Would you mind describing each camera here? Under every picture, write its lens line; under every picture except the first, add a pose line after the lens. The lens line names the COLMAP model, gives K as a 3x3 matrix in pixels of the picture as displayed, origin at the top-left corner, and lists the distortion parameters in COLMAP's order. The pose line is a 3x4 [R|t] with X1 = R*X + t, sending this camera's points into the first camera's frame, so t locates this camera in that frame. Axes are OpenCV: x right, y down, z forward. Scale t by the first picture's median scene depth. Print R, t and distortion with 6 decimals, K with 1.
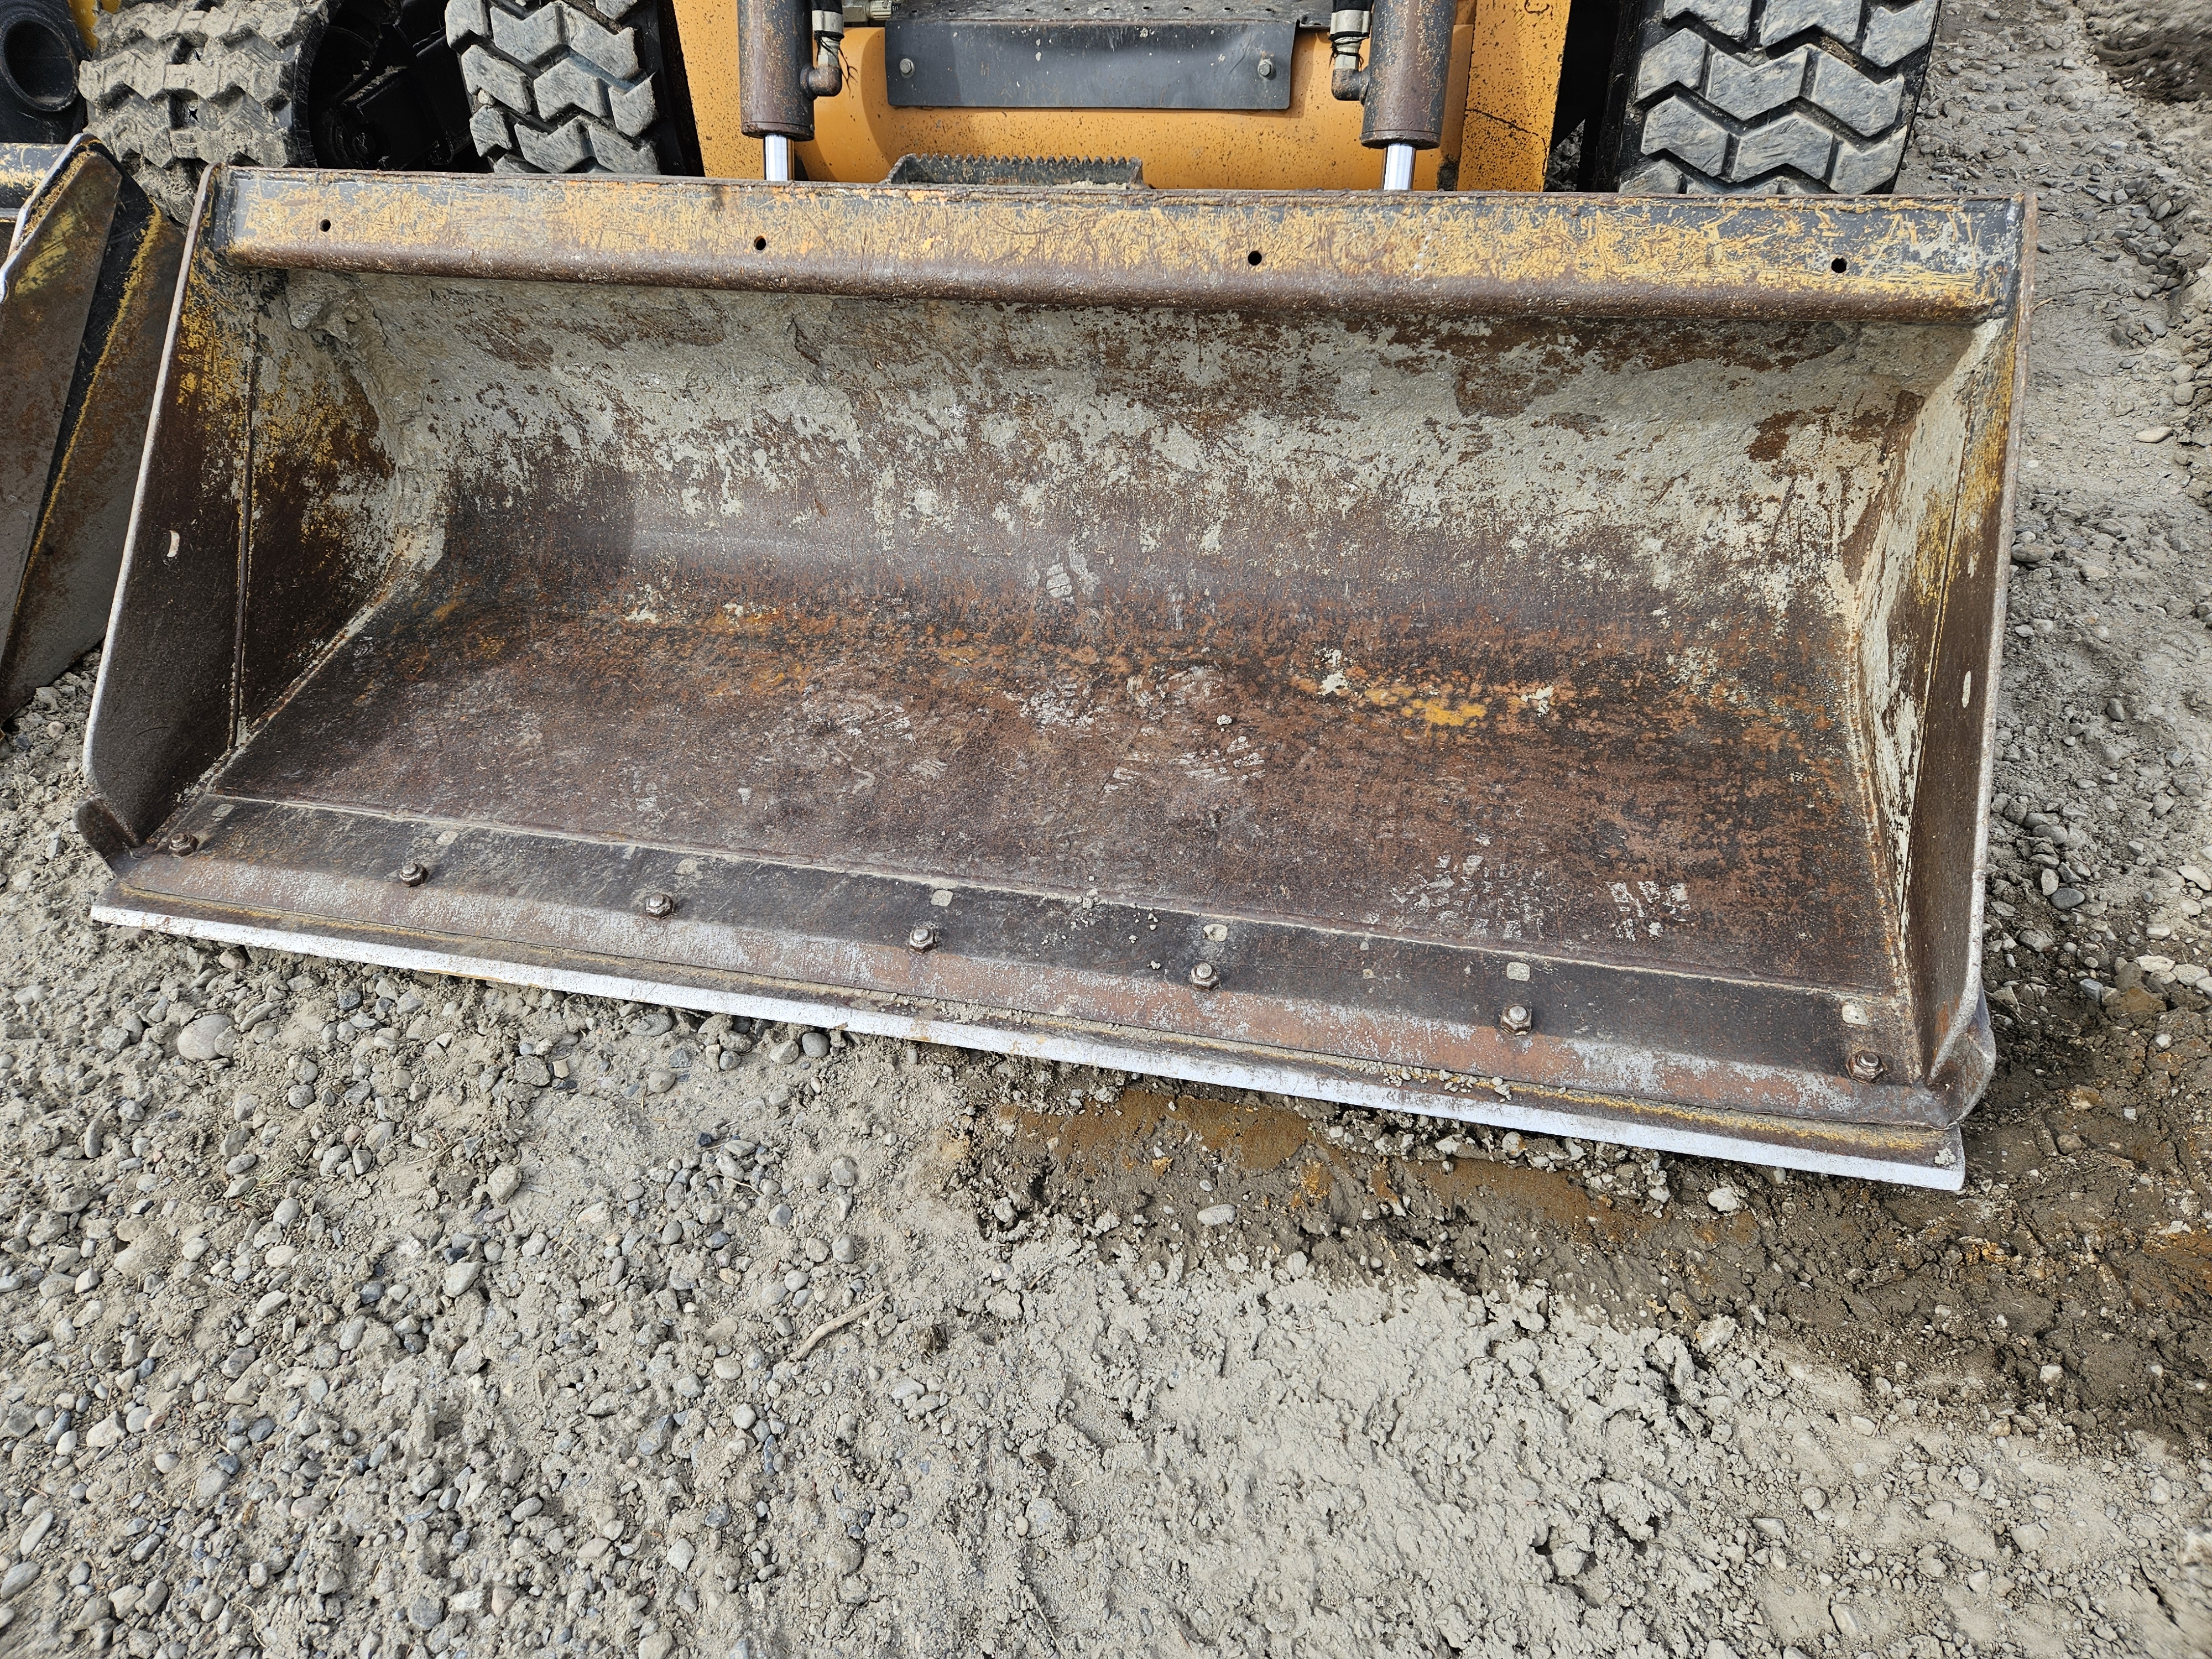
lens RADIAL K [[1488.8, 0, 1110.1], [0, 1488.8, 826.0], [0, 0, 1]] dist [0.071251, -0.047133]
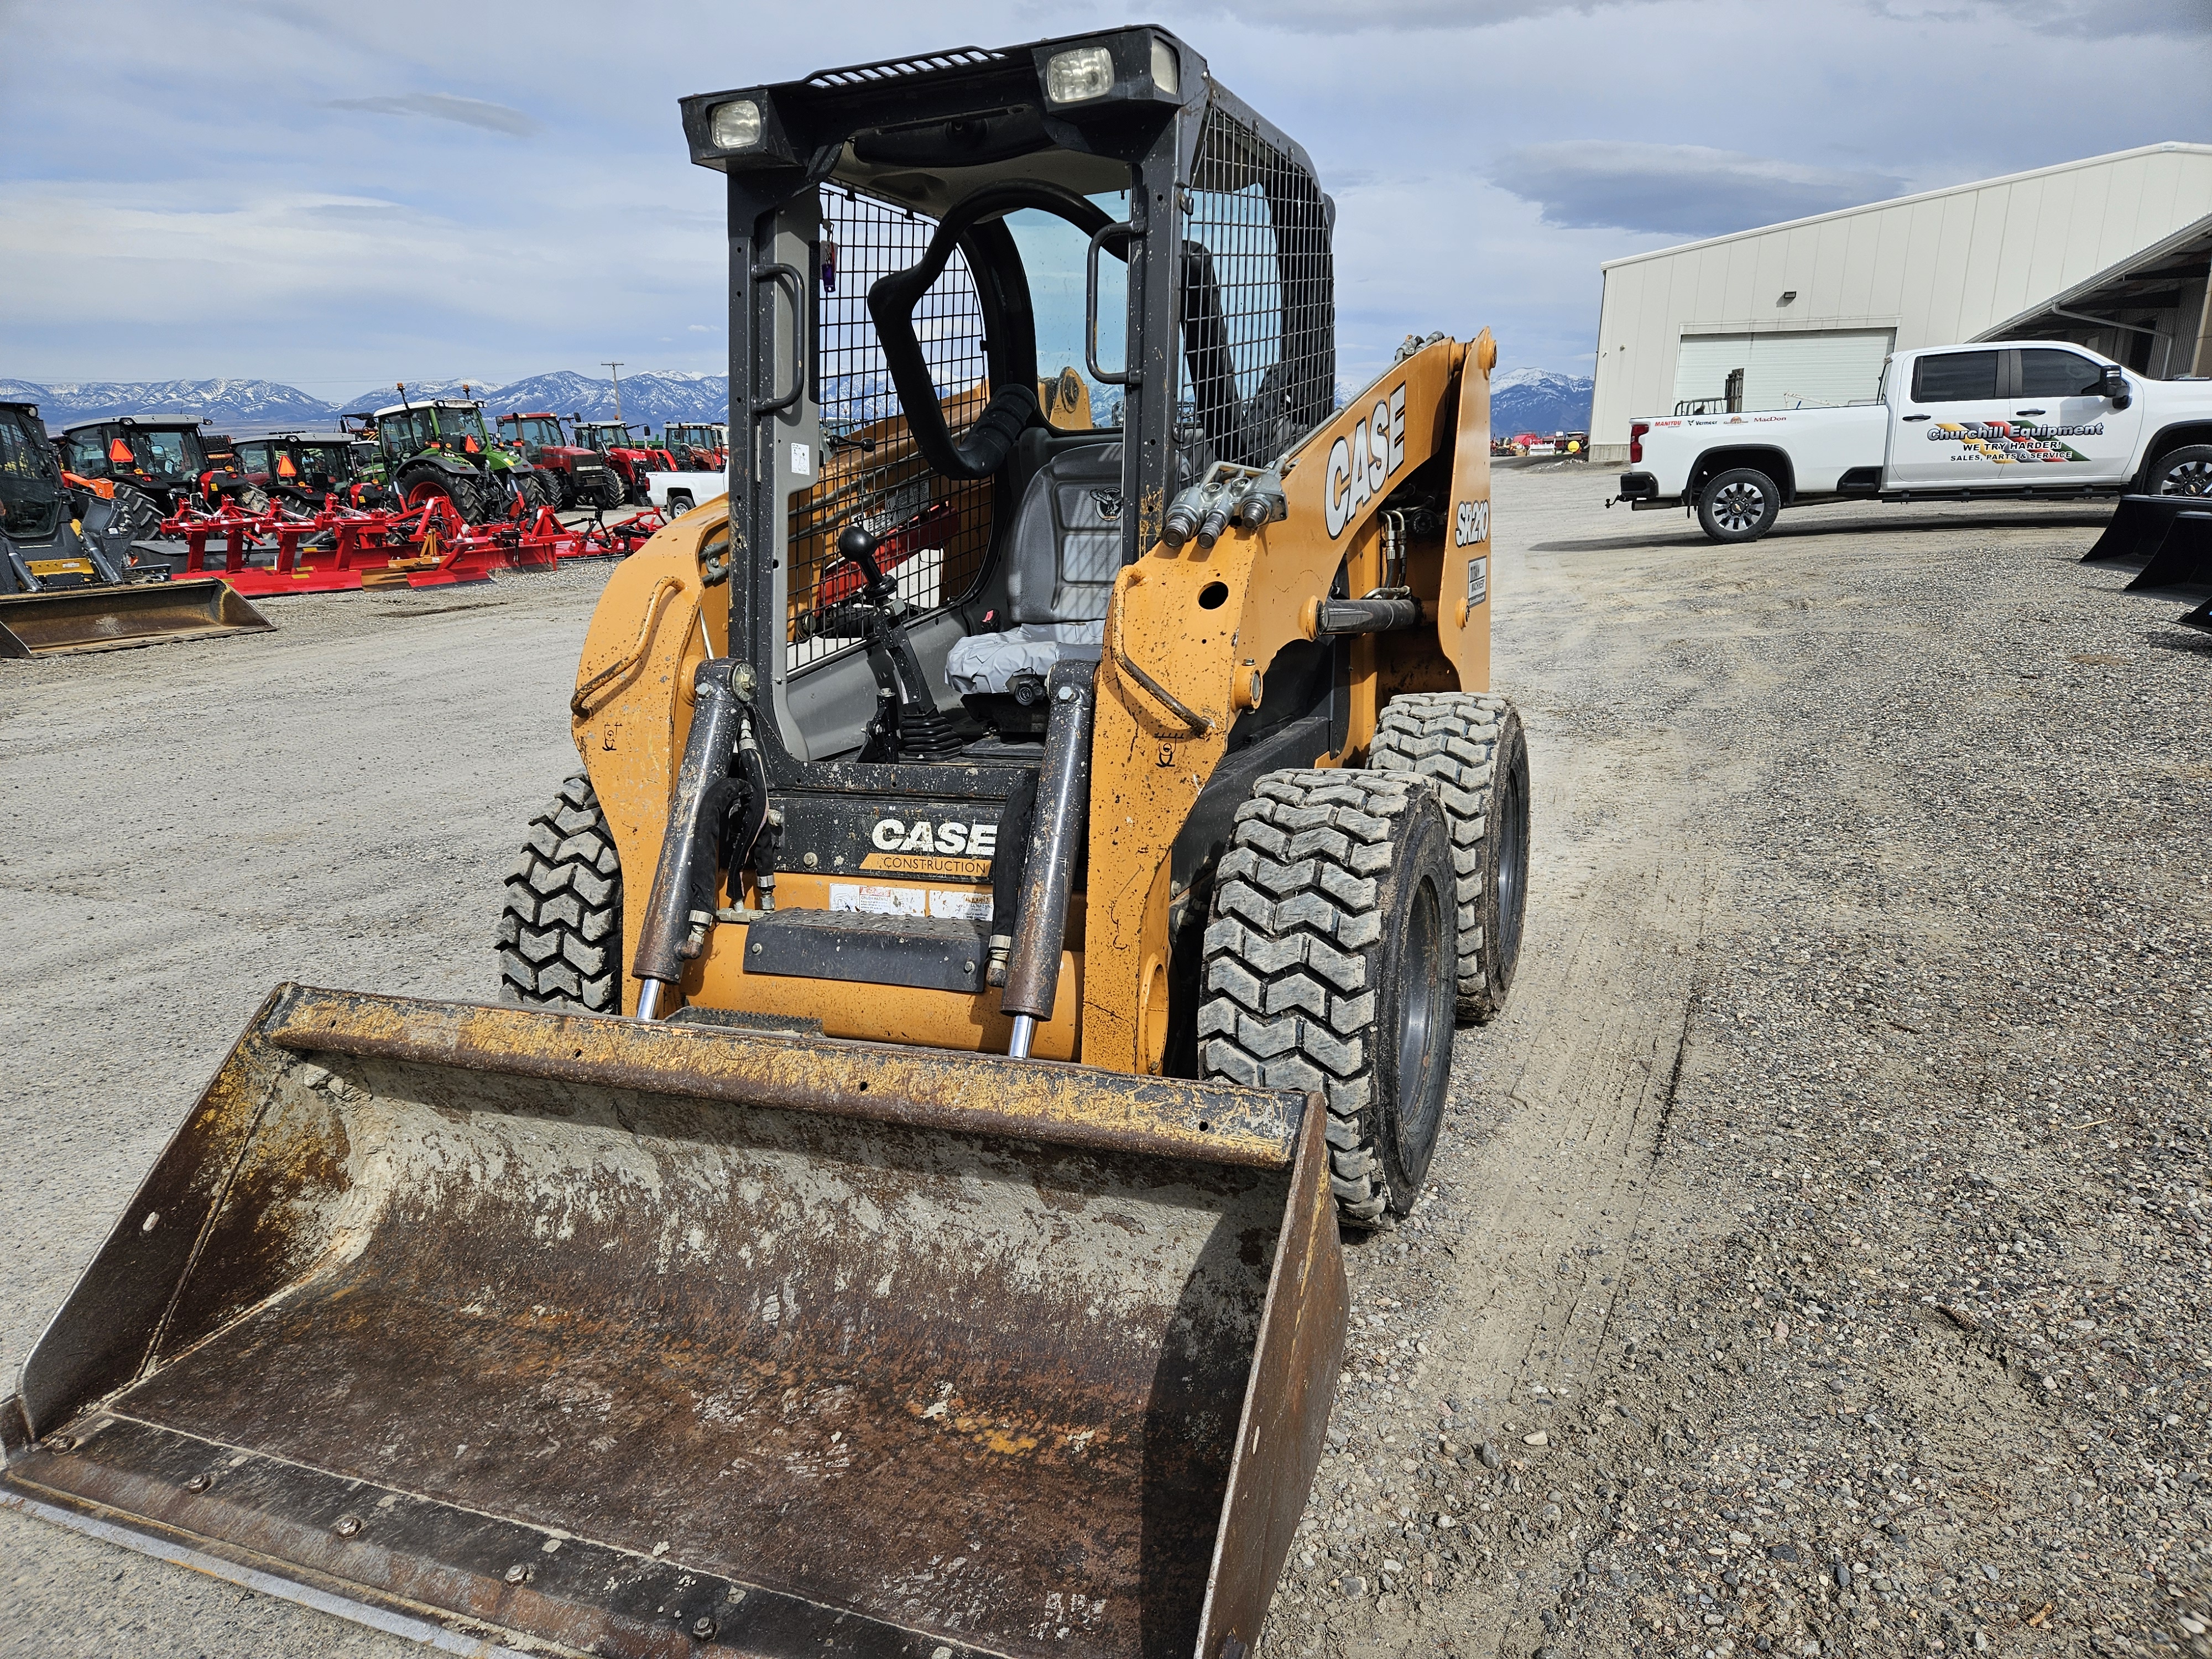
lens RADIAL K [[1488.8, 0, 1097.7], [0, 1488.8, 836.9], [0, 0, 1]] dist [0.071251, -0.047133]
pose [[0.986742, 0.056265, -0.152234, 0.445355], [-0.123929, 0.866871, -0.482883, 0.080306], [0.104798, 0.495347, 0.862351, -0.316679]]
